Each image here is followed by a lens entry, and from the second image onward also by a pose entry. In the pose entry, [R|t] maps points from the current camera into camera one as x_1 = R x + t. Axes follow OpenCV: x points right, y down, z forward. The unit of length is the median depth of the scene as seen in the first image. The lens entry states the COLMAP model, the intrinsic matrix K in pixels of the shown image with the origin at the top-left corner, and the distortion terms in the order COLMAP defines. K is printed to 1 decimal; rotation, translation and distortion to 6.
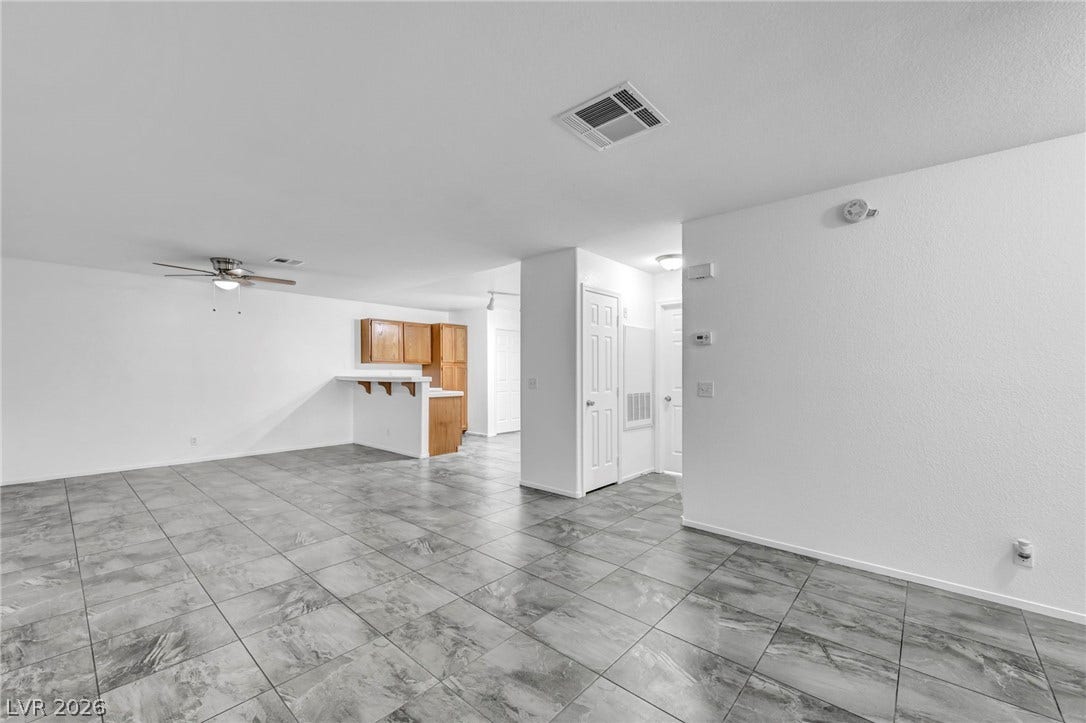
lens RADIAL K [[437.3, 0, 543.8], [0, 437.3, 371.3], [0, 0, 1]] dist [-0.000511, -0.000010]
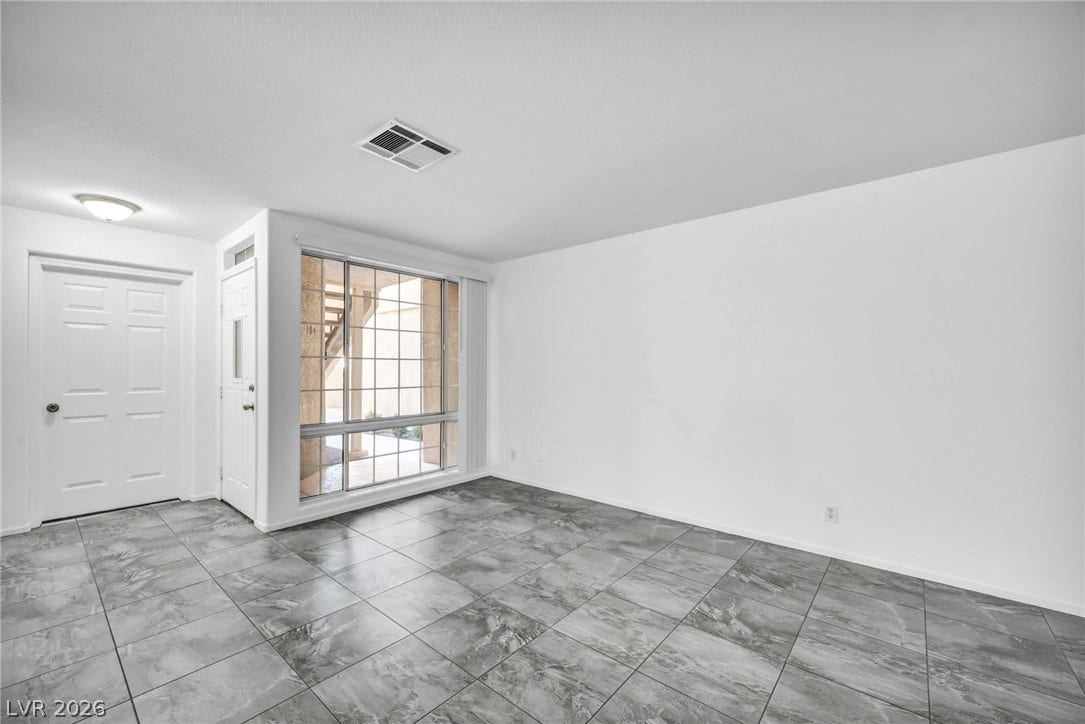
lens RADIAL K [[436.9, 0, 543.3], [0, 436.9, 371.8], [0, 0, 1]] dist [-0.000511, -0.000010]
pose [[-0.999808, -0.007031, -0.018268, -0.294800], [-0.007209, 0.999927, 0.009717, -0.006032], [0.018199, 0.009847, -0.999786, 3.514317]]
